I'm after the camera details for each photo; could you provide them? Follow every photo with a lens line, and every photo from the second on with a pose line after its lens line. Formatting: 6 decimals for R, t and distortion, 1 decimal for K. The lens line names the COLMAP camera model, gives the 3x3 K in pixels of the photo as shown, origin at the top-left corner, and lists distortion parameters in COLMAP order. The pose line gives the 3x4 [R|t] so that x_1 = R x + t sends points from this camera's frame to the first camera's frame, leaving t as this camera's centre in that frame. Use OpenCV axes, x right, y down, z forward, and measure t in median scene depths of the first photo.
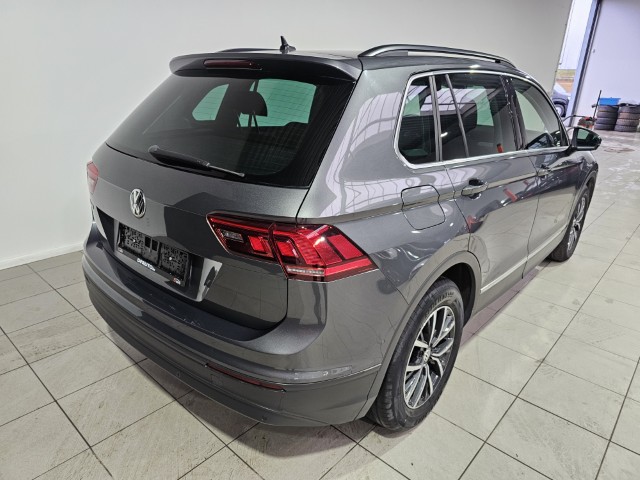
lens RADIAL K [[447.9, 0, 317.9], [0, 447.9, 237.9], [0, 0, 1]] dist [0.029437, -0.000630]
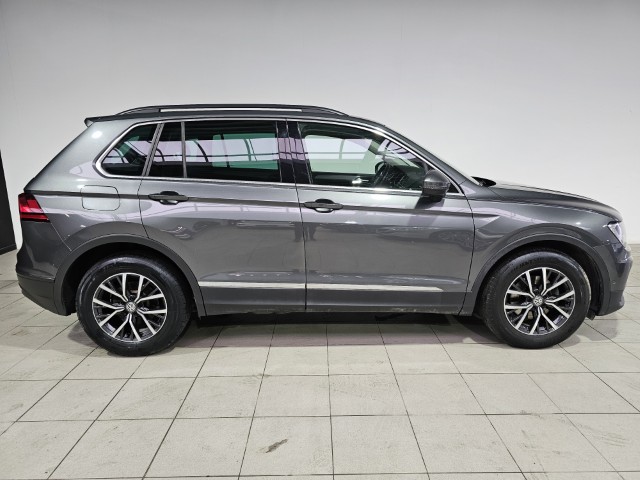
lens RADIAL K [[431.0, 0, 320.7], [0, 431.0, 243.2], [0, 0, 1]] dist [0.061016, -0.000781]
pose [[0.632691, 0.107243, -0.766943, 1.723087], [-0.225294, 0.973017, -0.049797, -0.009301], [0.740908, 0.204294, 0.639781, 0.509212]]
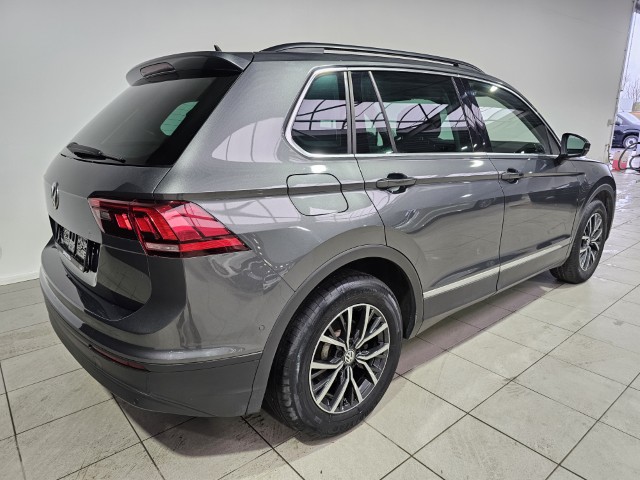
lens RADIAL K [[442.4, 0, 321.7], [0, 442.4, 238.7], [0, 0, 1]] dist [0.052627, -0.028055]
pose [[0.989250, -0.004231, -0.146170, 0.327828], [-0.009154, 0.995829, -0.090780, 0.099481], [0.145944, 0.091142, 0.985086, 0.043969]]
